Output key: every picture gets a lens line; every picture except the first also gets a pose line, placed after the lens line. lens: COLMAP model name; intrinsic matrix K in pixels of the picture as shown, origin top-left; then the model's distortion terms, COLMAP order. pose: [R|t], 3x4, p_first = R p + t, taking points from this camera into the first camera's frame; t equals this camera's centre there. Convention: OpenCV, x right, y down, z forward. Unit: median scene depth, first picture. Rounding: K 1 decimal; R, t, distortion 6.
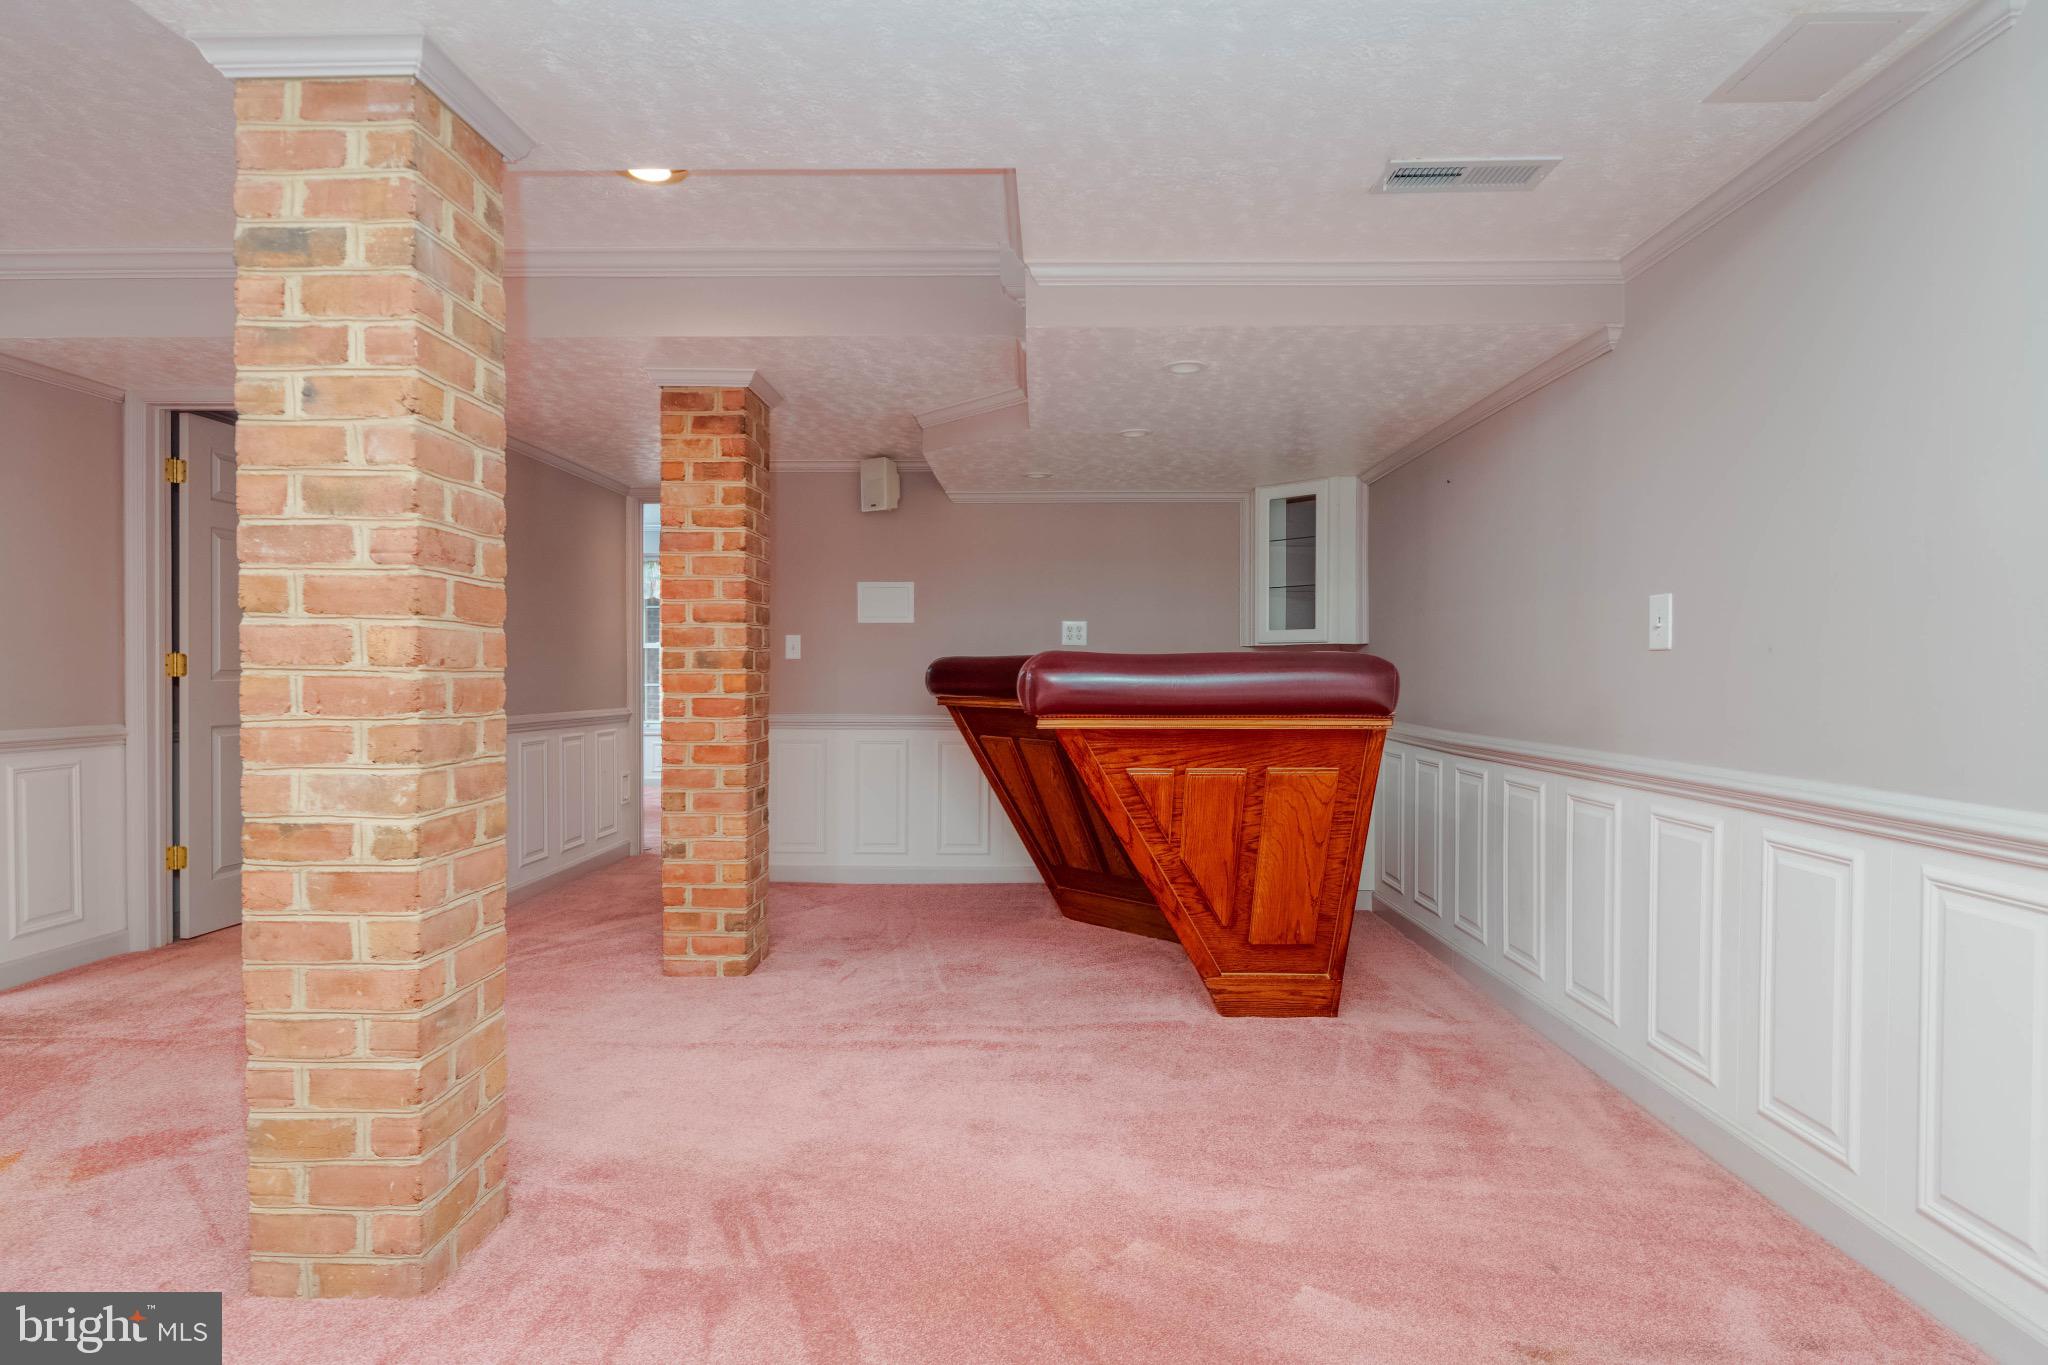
lens RADIAL K [[1093.1, 0, 1032.9], [0, 1093.1, 679.5], [0, 0, 1]] dist [0.000668, -0.001157]
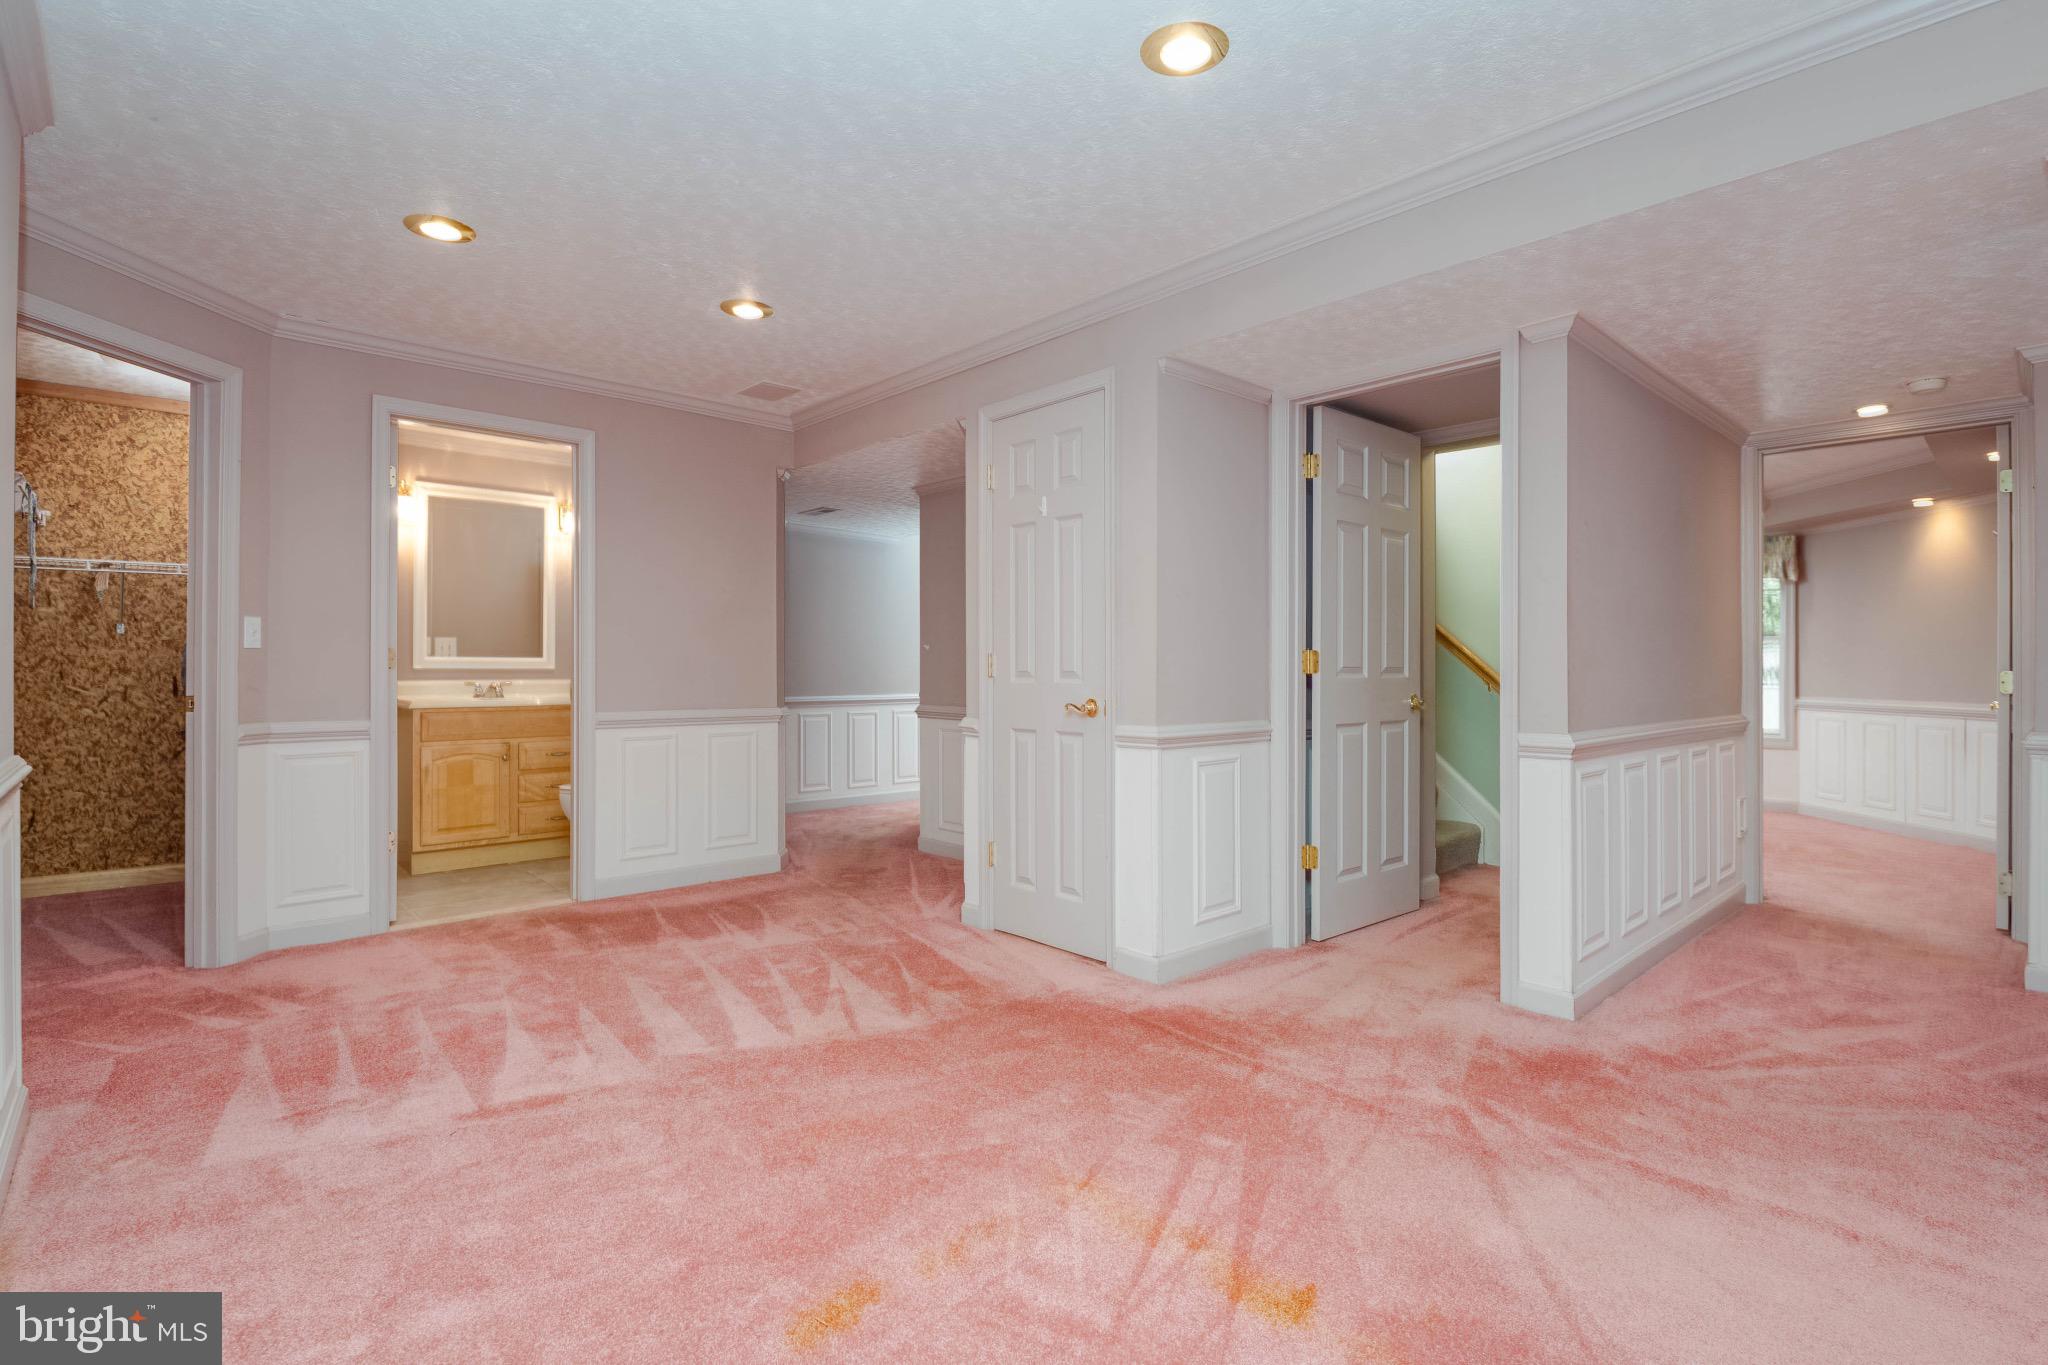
lens RADIAL K [[975.4, 0, 1026.1], [0, 975.4, 667.6], [0, 0, 1]] dist [-0.000760, -0.000275]
pose [[0.681462, -0.002673, -0.731849, -0.406214], [-0.006108, 0.999938, -0.009340, 0.001870], [0.731828, 0.010835, 0.681403, 0.274835]]
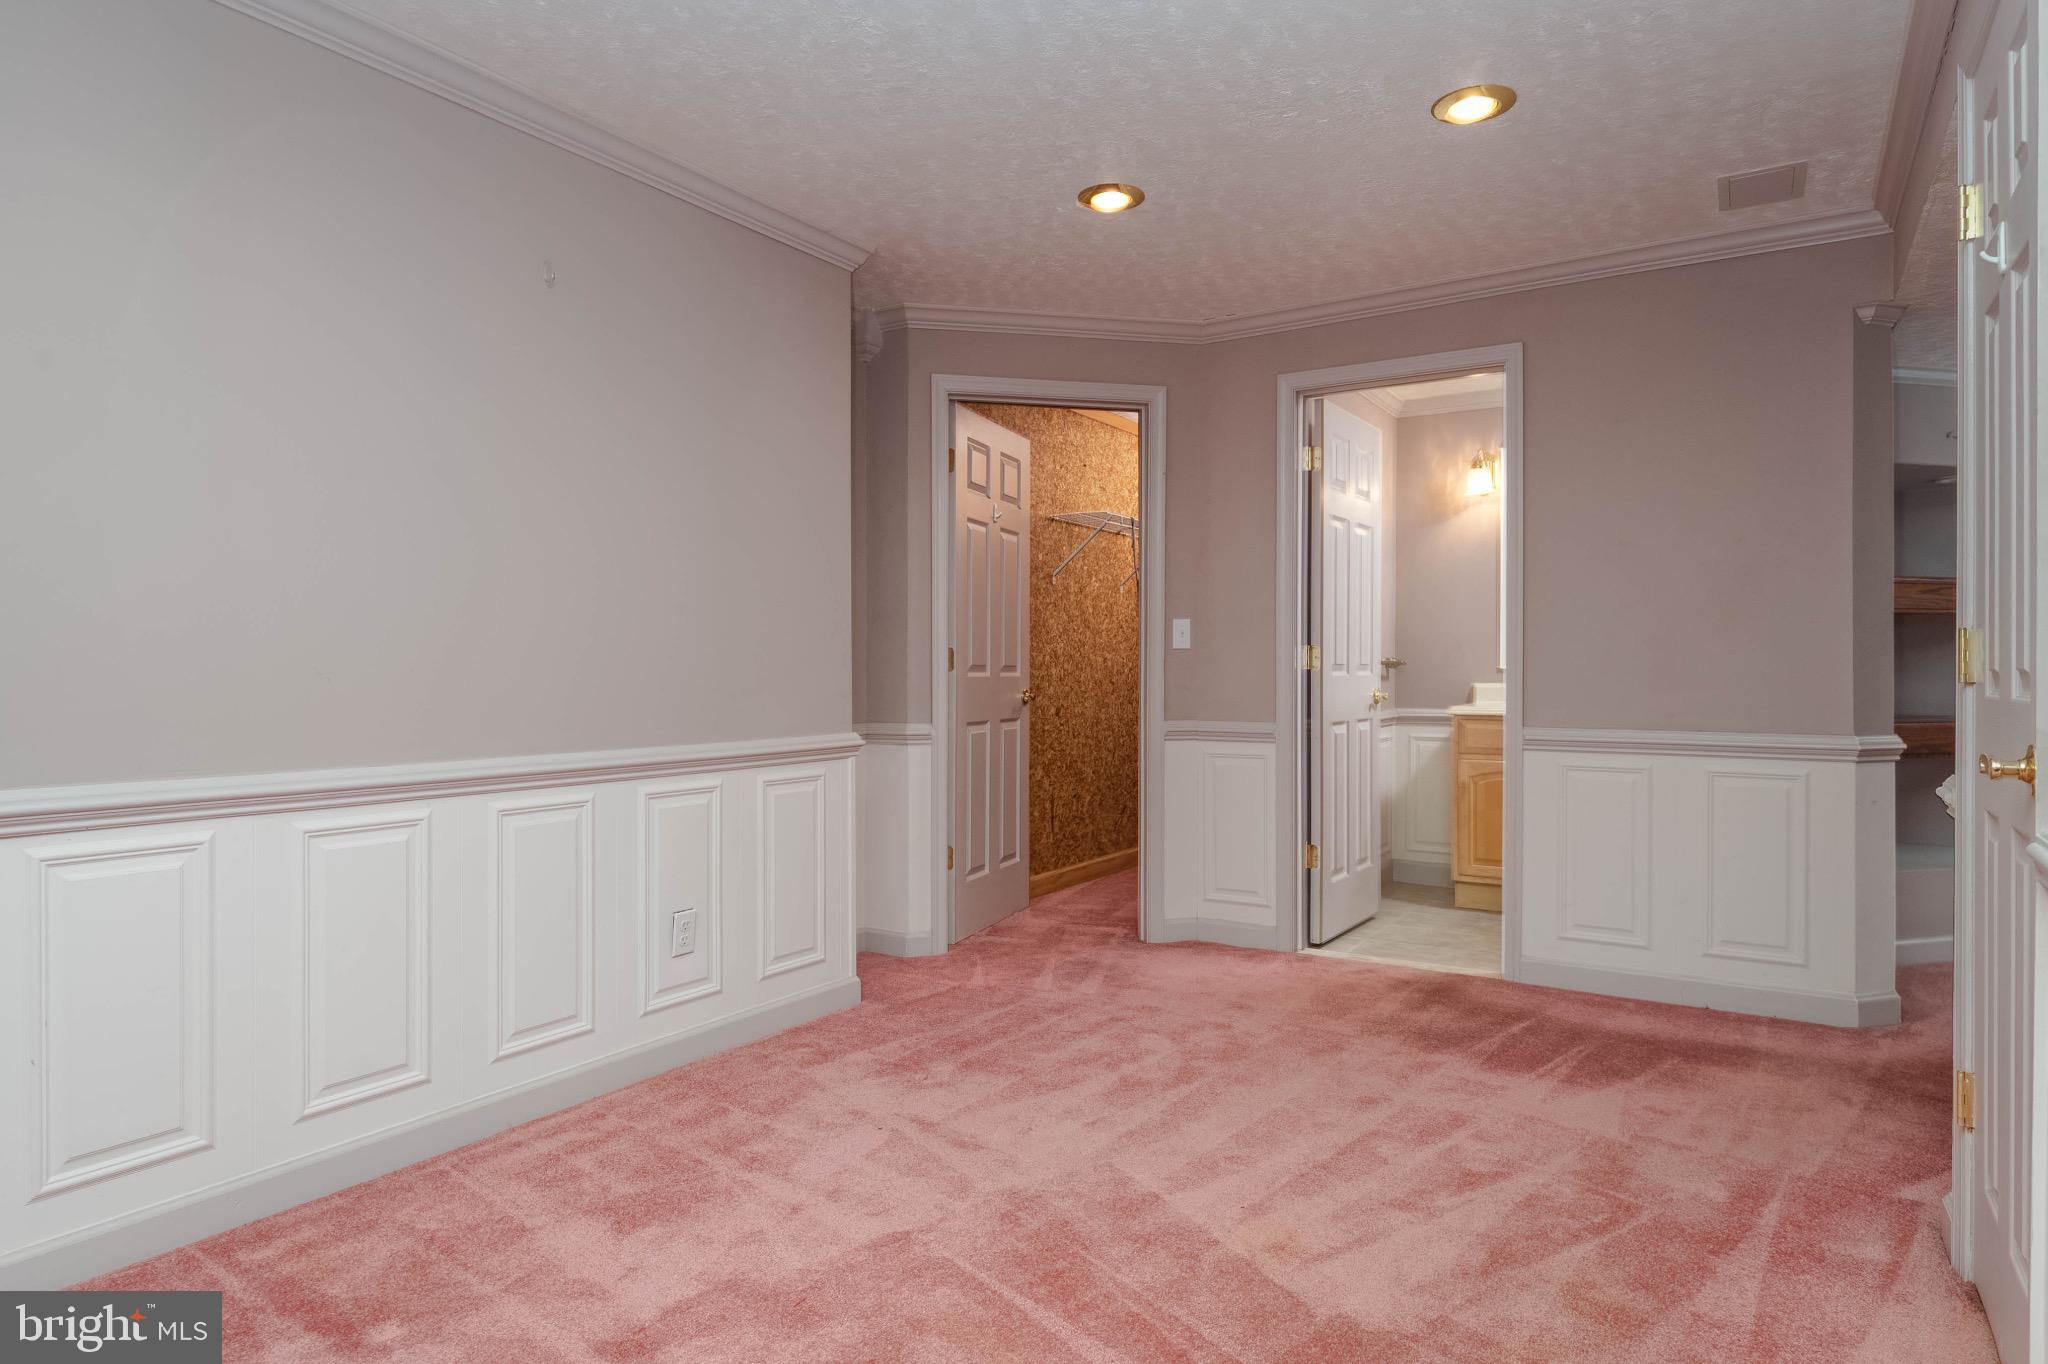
lens RADIAL K [[1164.1, 0, 1028.1], [0, 1164.1, 672.9], [0, 0, 1]] dist [-0.000200, 0.000339]
pose [[-0.530063, 0.002446, -0.847955, -0.537784], [-0.006319, 0.999957, 0.006835, -0.004532], [0.847935, 0.008981, -0.530024, 0.964324]]
